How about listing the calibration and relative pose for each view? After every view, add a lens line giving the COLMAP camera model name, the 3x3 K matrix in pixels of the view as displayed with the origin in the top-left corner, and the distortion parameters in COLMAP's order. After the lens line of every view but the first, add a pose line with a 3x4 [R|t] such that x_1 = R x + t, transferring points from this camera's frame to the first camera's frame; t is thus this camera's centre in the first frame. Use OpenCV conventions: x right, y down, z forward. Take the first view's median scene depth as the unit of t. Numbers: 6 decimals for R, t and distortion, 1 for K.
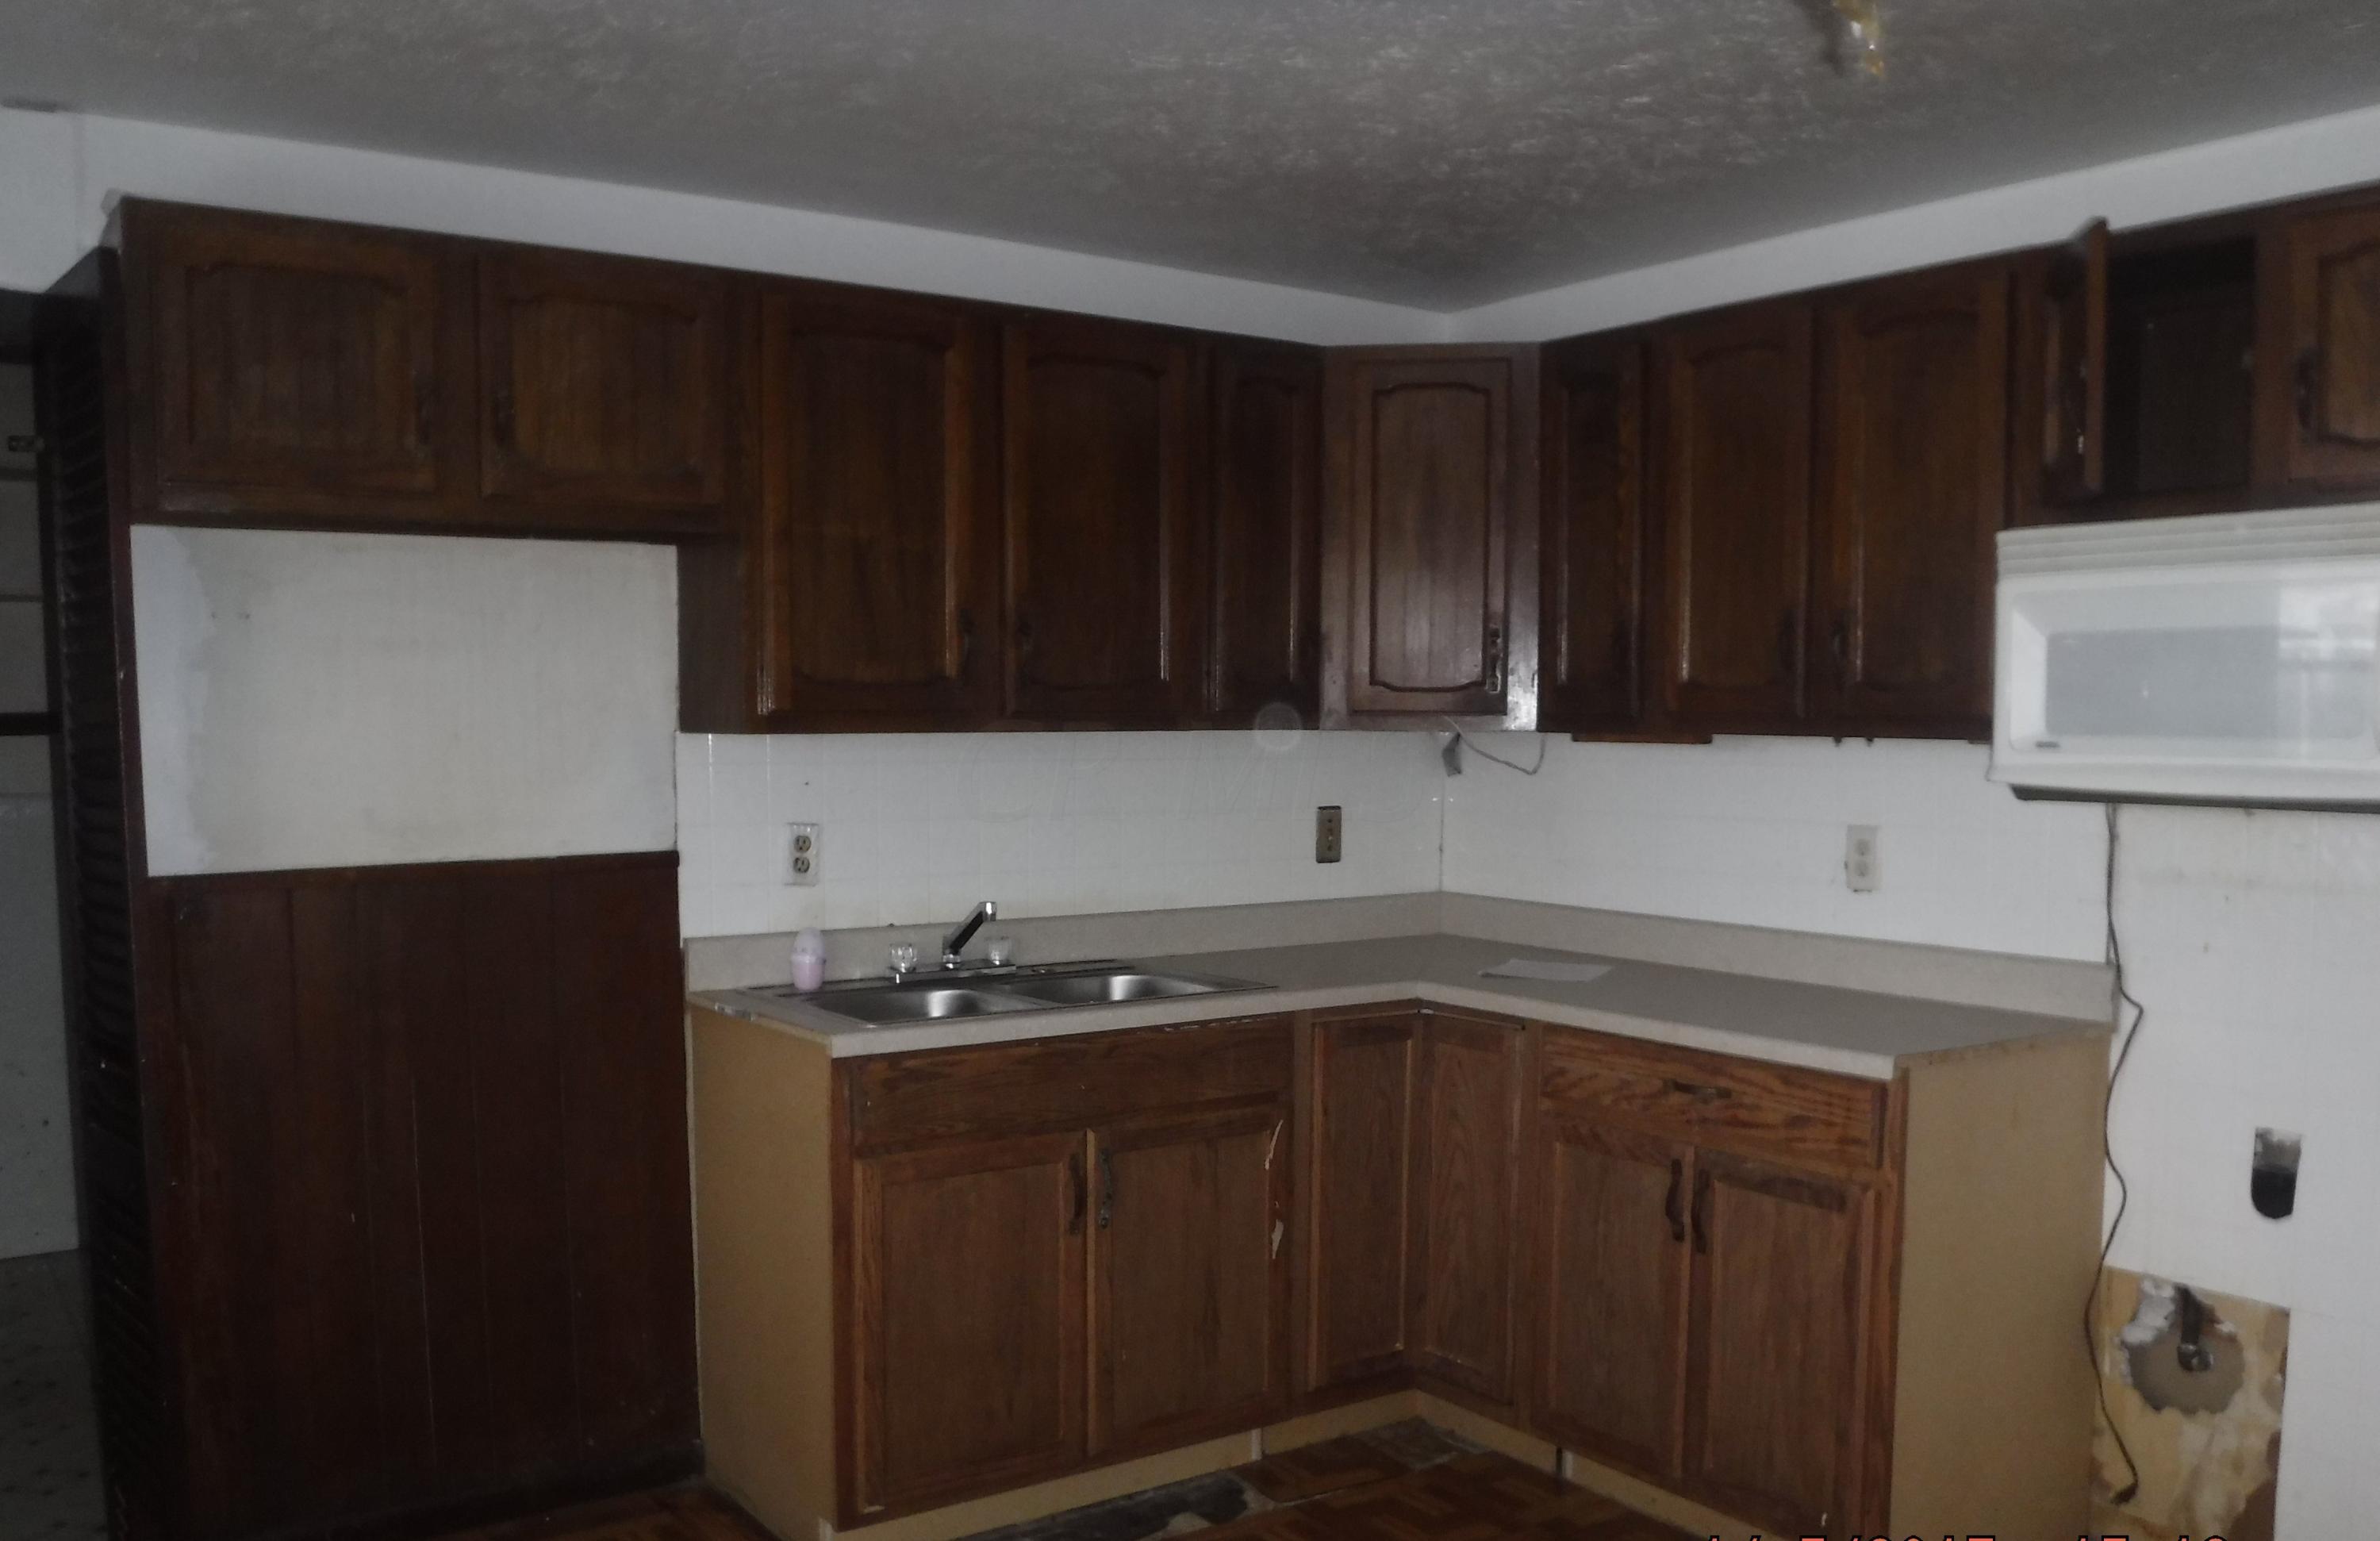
lens RADIAL K [[2055.5, 0, 1190.0], [0, 2055.5, 770.5], [0, 0, 1]] dist [-0.014695, -0.003337]
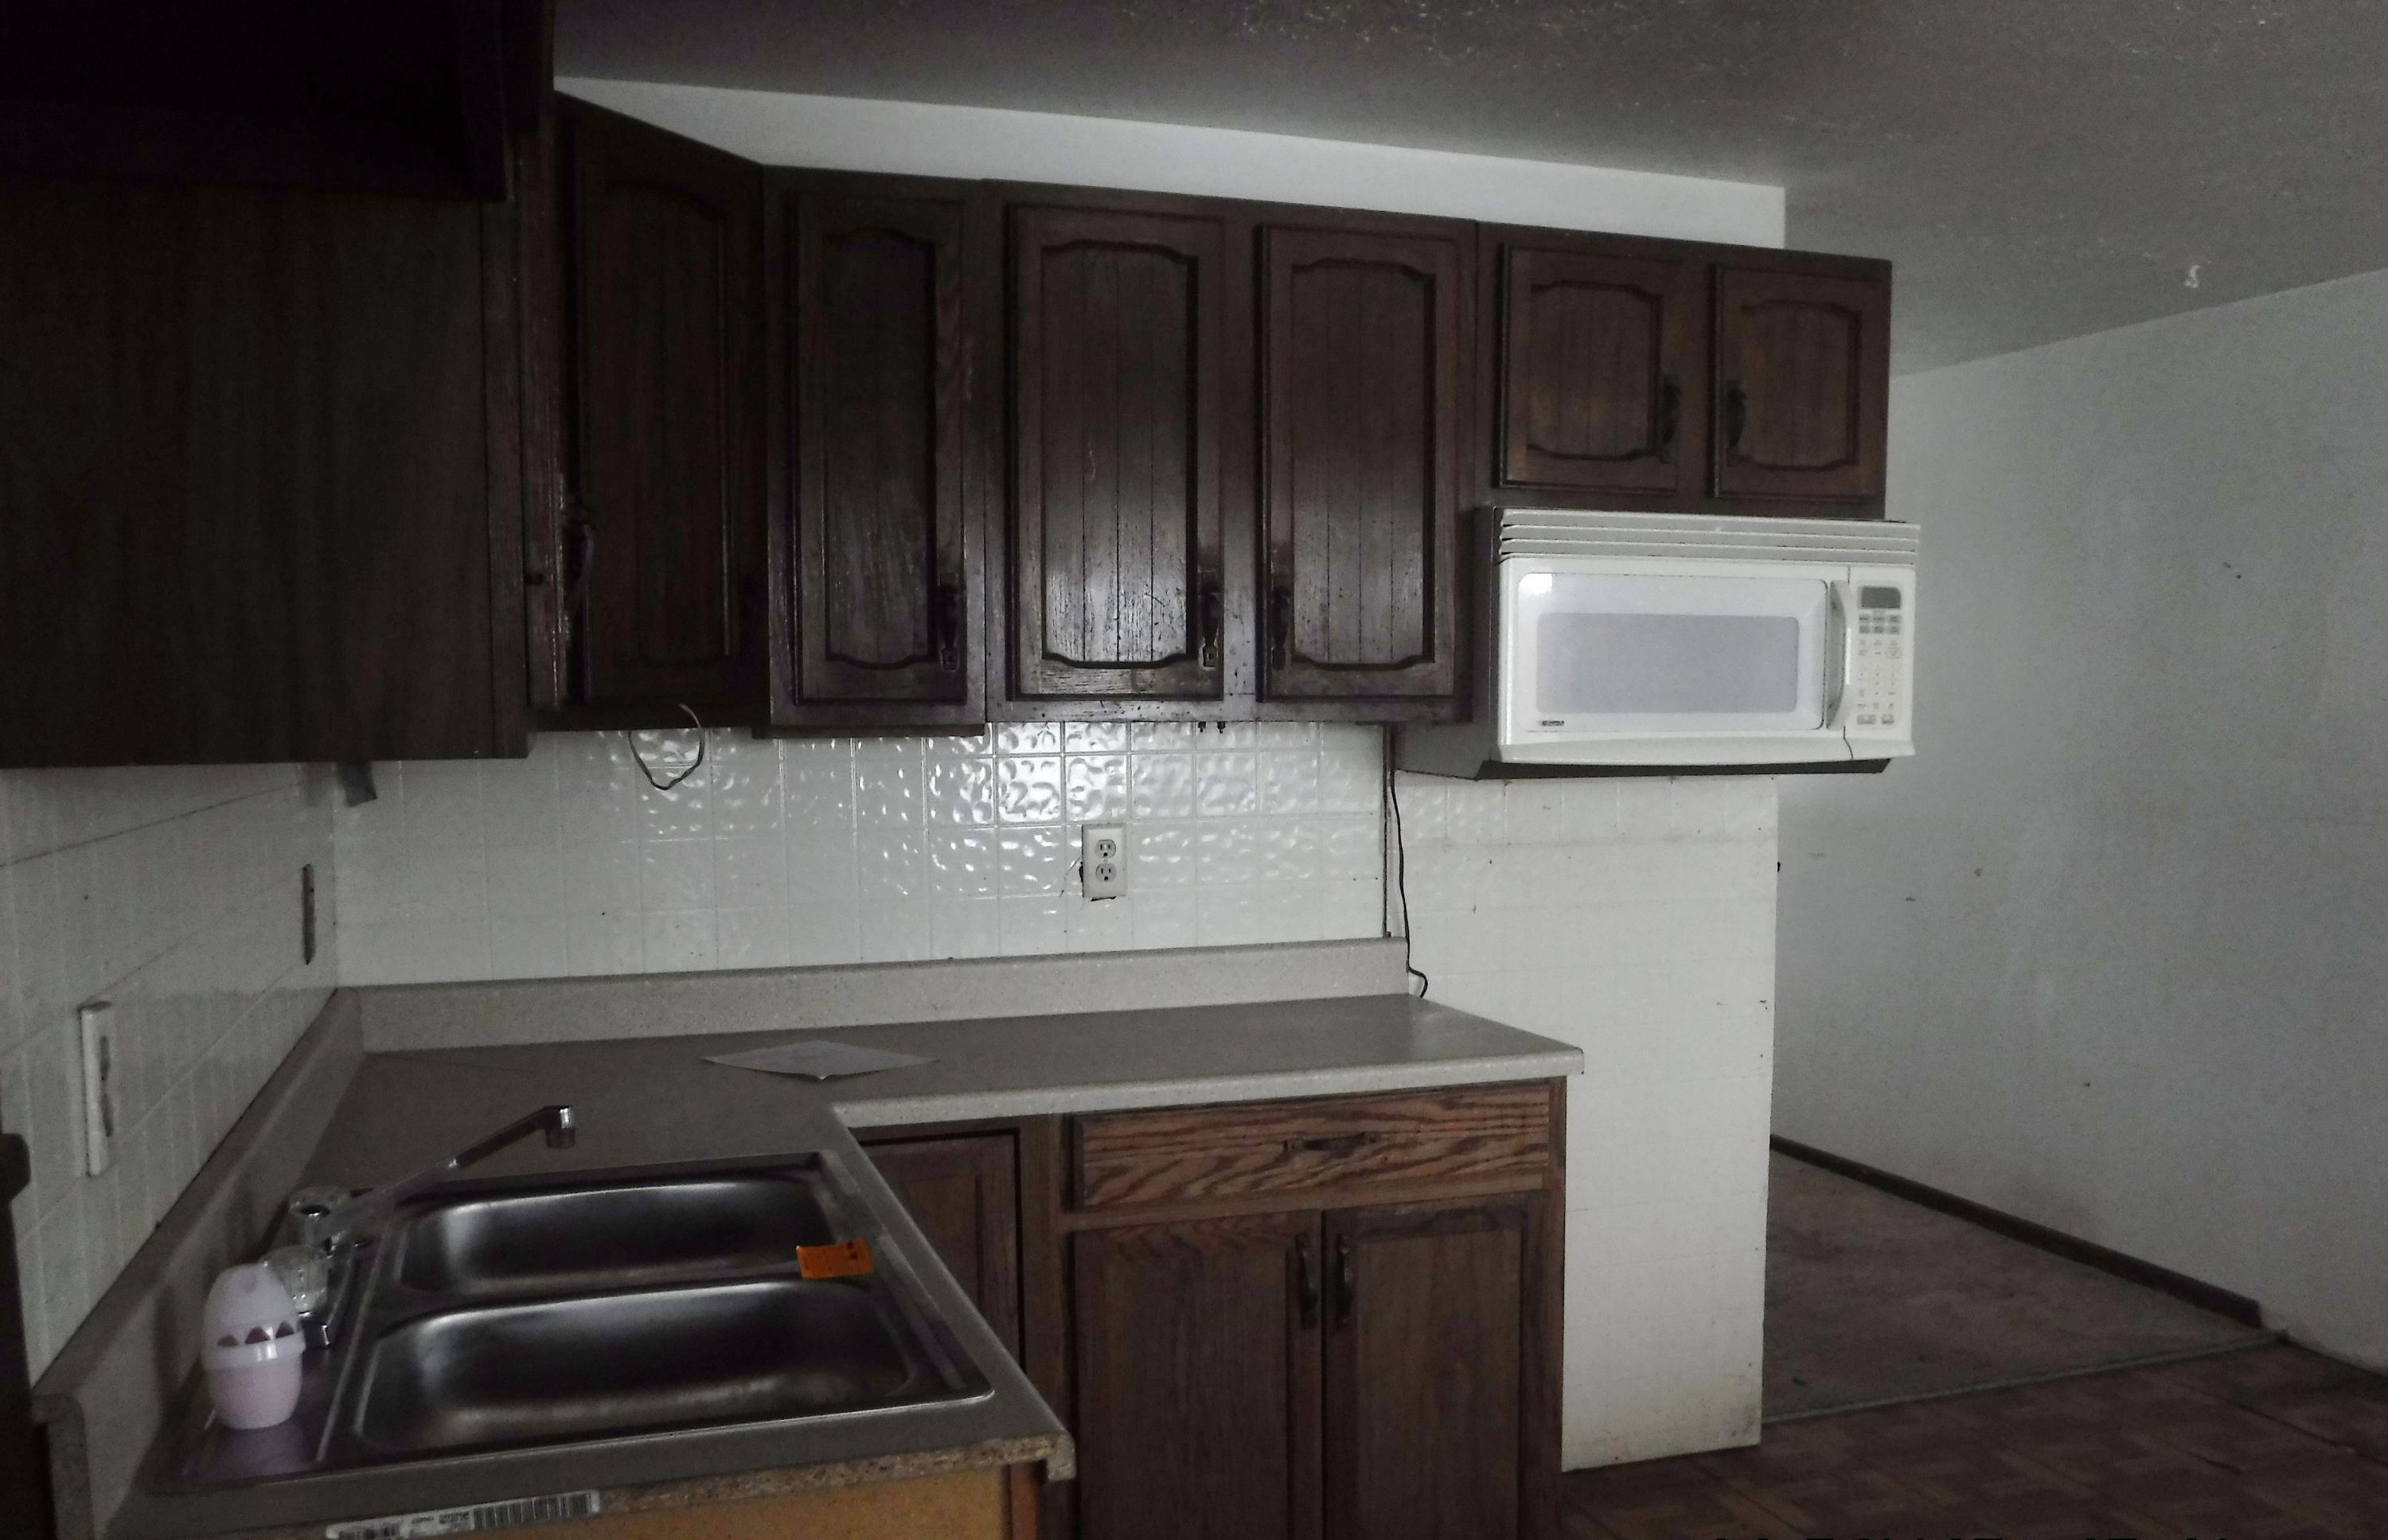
lens RADIAL K [[1990.1, 0, 1201.9], [0, 1990.1, 855.7], [0, 0, 1]] dist [-0.053366, 0.001762]
pose [[0.291259, -0.083835, 0.952964, -0.553010], [0.034439, 0.996426, 0.077132, -0.027626], [-0.956024, 0.010354, 0.293105, 0.836855]]
